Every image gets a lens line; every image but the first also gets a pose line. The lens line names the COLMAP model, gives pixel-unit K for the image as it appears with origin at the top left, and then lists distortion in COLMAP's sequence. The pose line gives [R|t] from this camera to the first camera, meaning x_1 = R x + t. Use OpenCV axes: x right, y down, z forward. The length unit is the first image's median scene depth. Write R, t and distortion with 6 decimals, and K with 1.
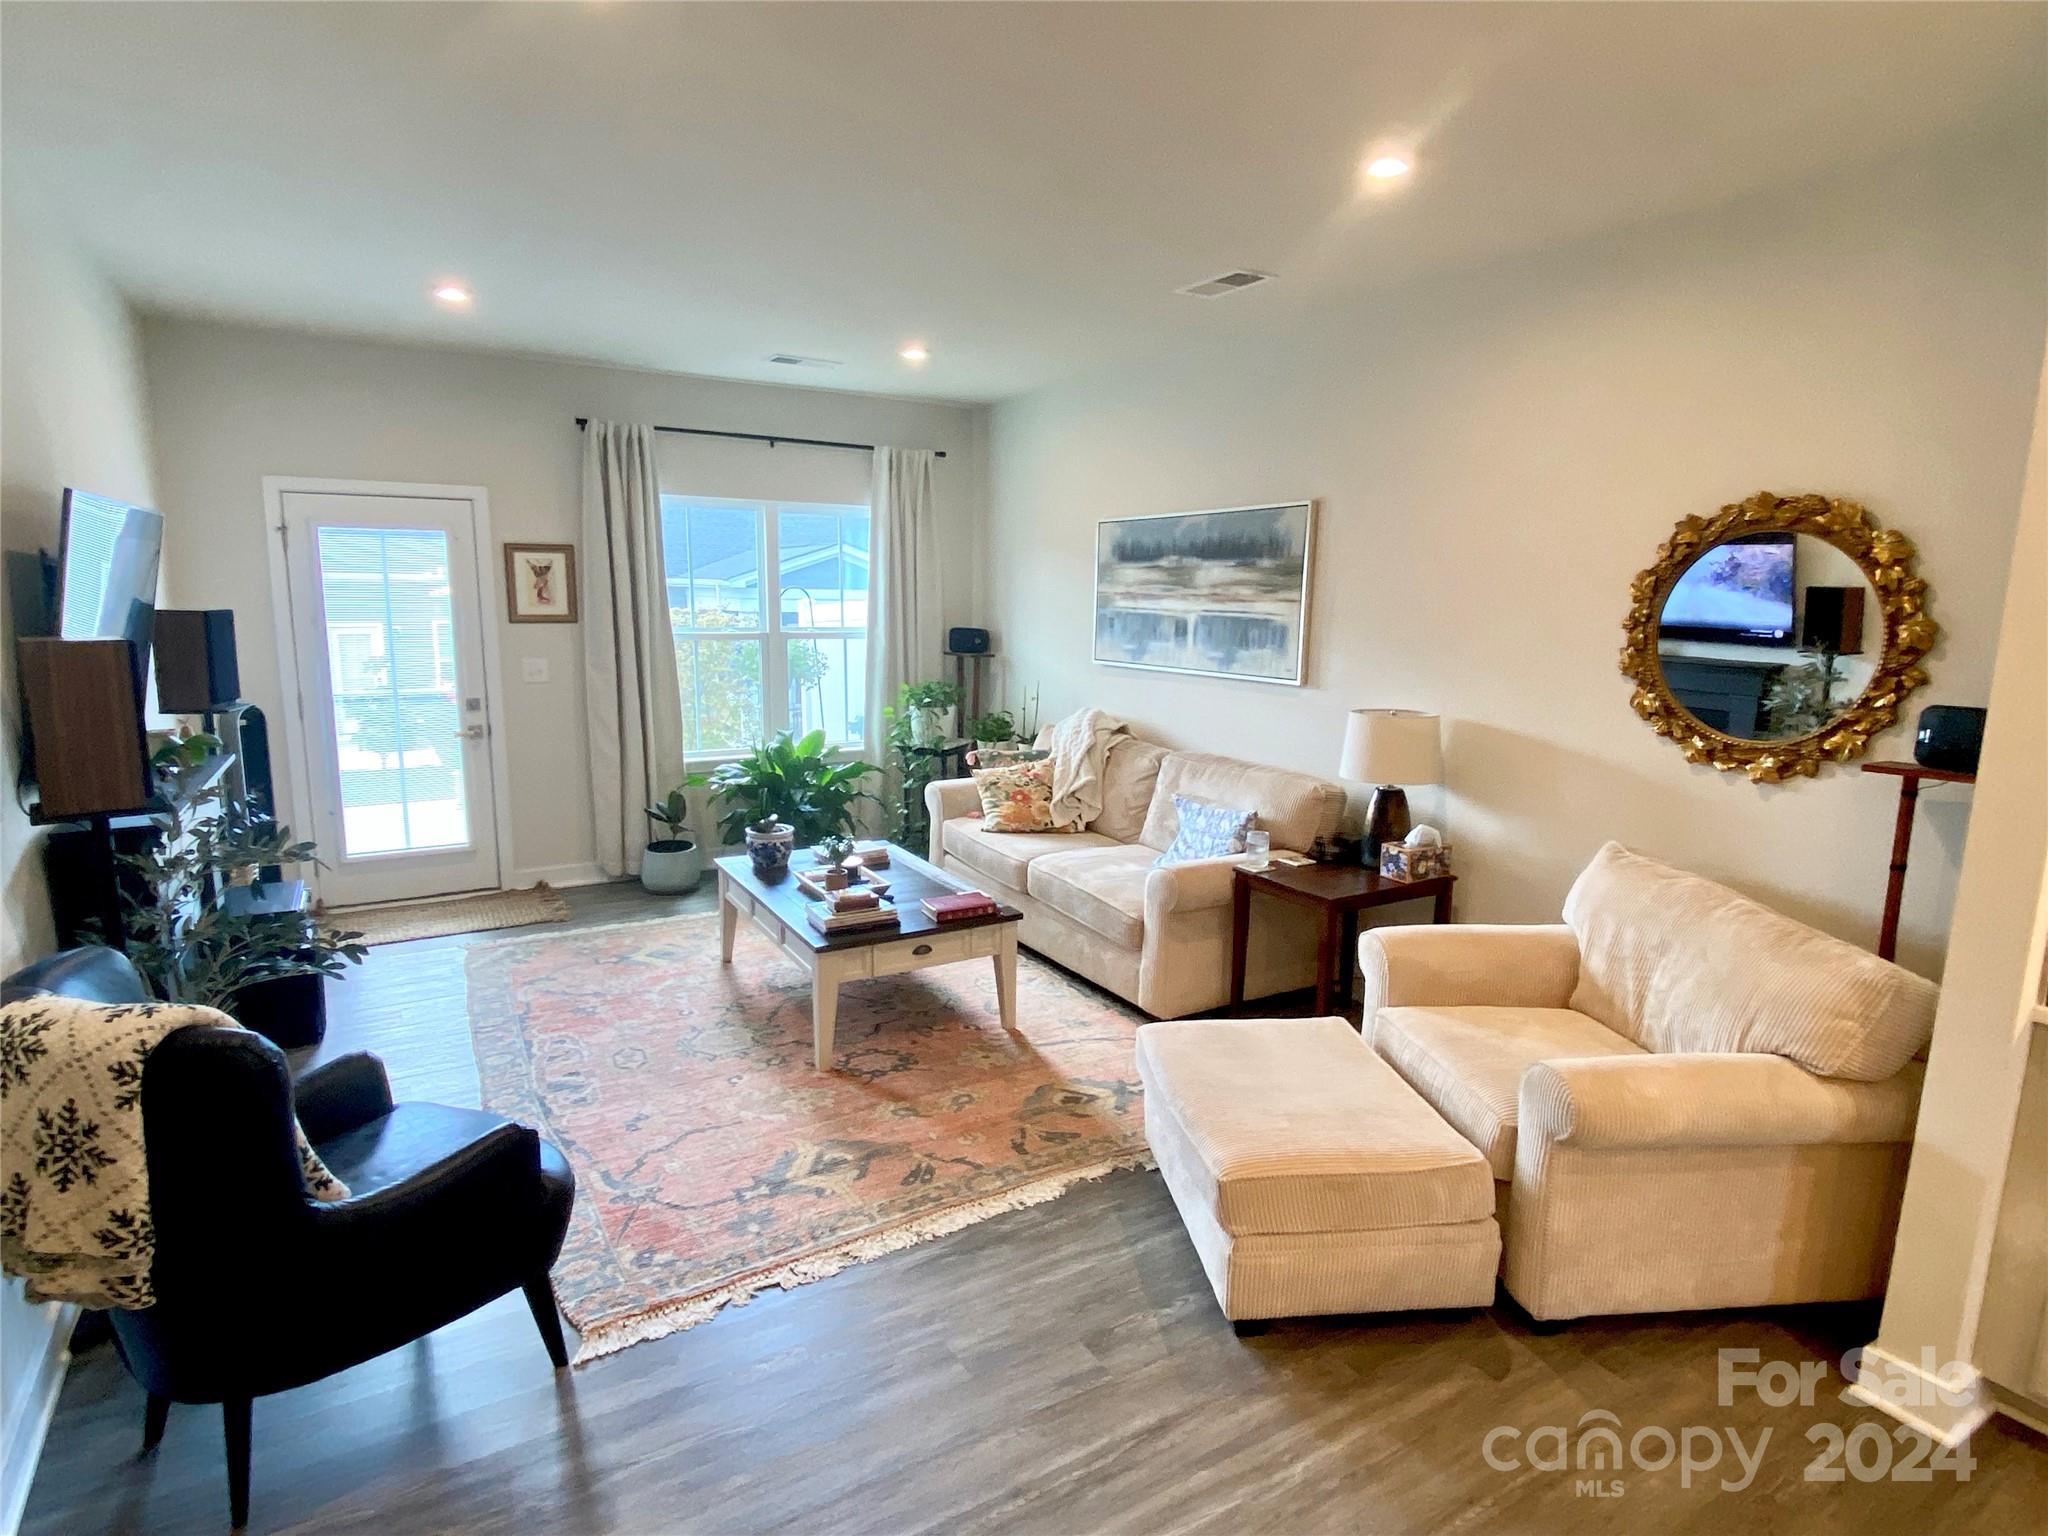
lens RADIAL K [[1096.4, 0, 1020.2], [0, 1096.4, 779.4], [0, 0, 1]] dist [0.094973, -0.071490]
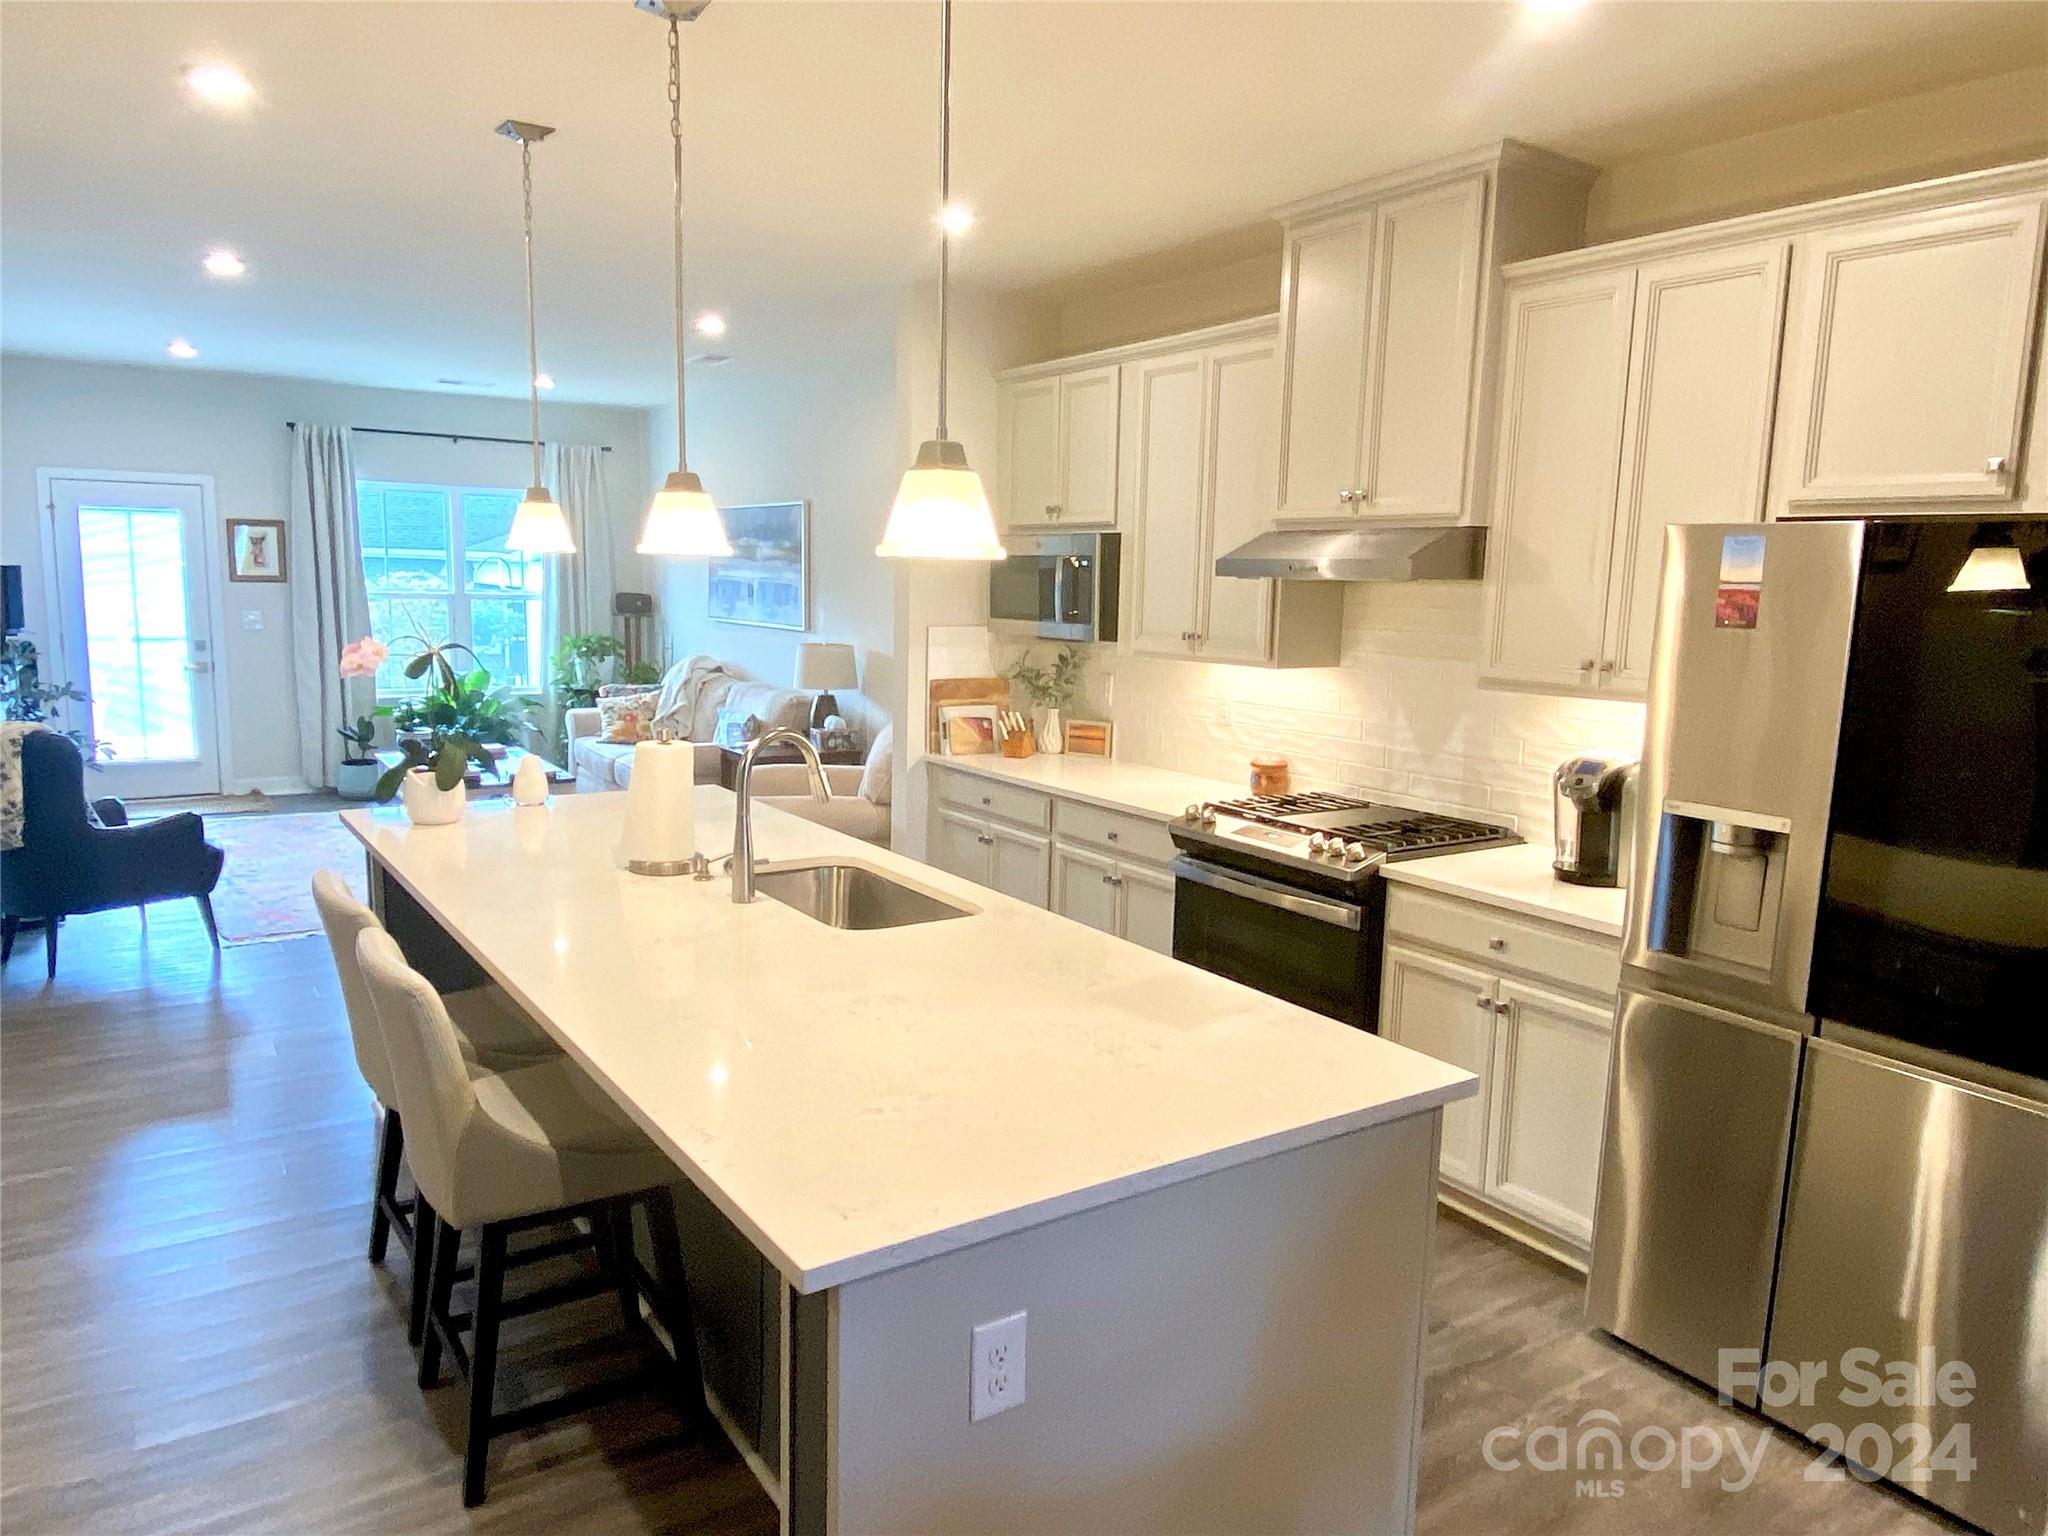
lens RADIAL K [[1348.3, 0, 1023.0], [0, 1348.3, 787.5], [0, 0, 1]] dist [0.061373, -0.064363]
pose [[0.998127, 0.003885, 0.061045, 0.371393], [-0.003057, 0.999902, -0.013650, 0.120198], [-0.061092, 0.013438, 0.998042, -0.642812]]
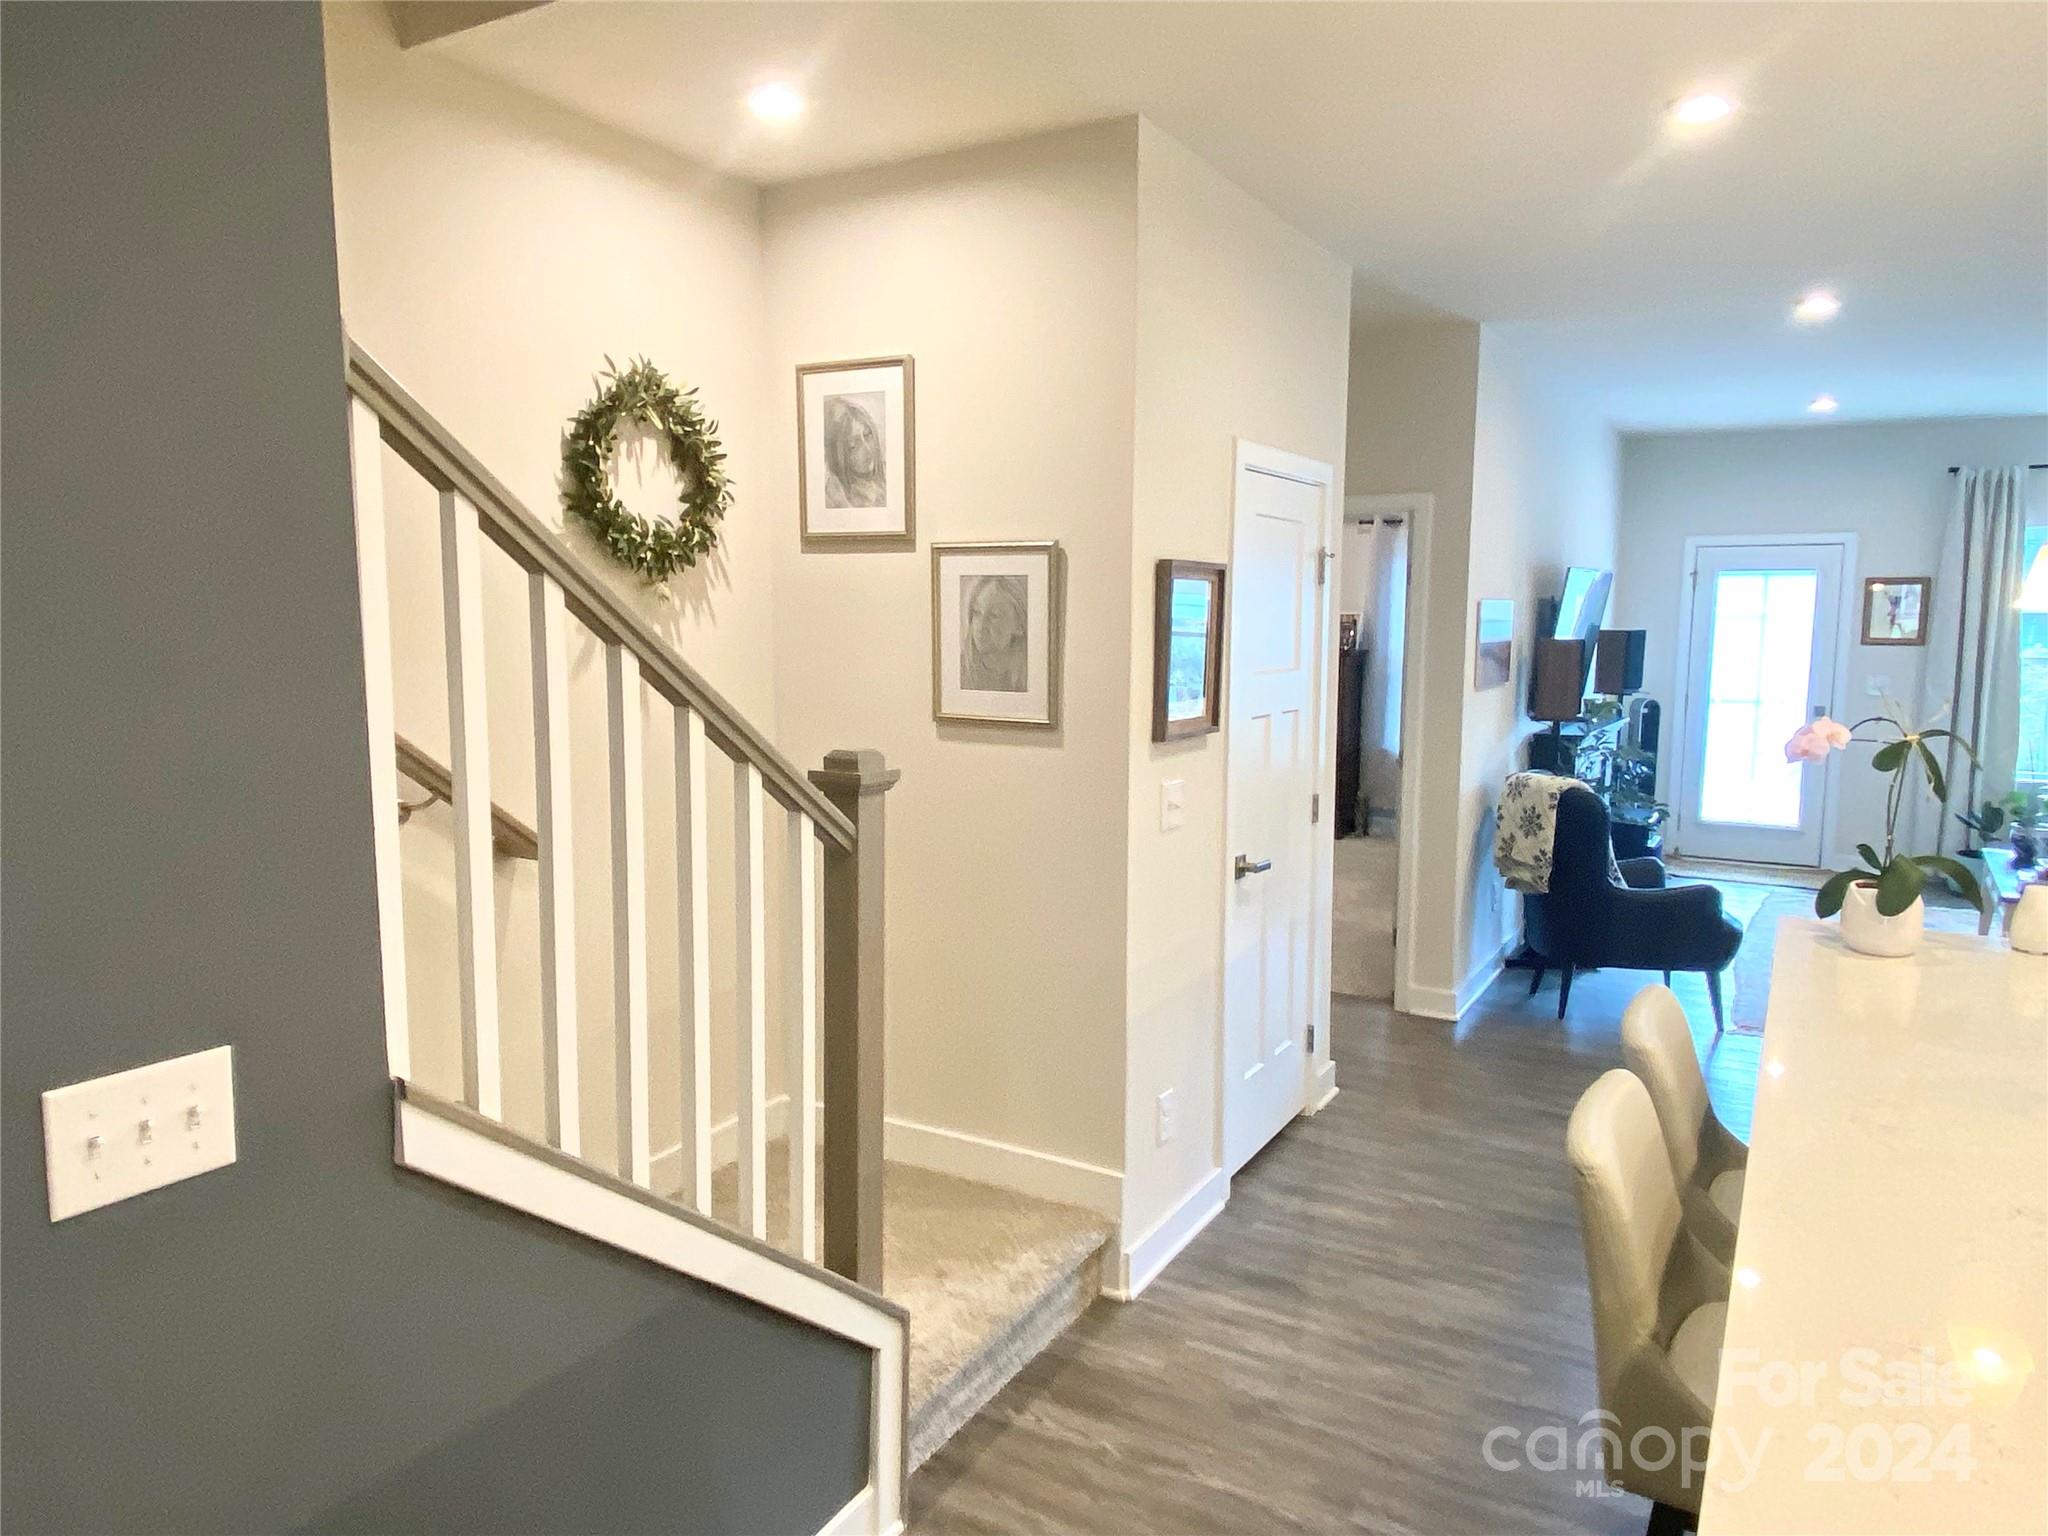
lens RADIAL K [[1375.6, 0, 1024.0], [0, 1375.6, 768.0], [0, 0, 1]] dist [0.069528, -0.061999]
pose [[0.493625, 0.094354, -0.864541, 0.426732], [-0.149701, 0.988477, 0.022405, 0.094242], [0.856693, 0.118363, 0.502062, -0.518685]]
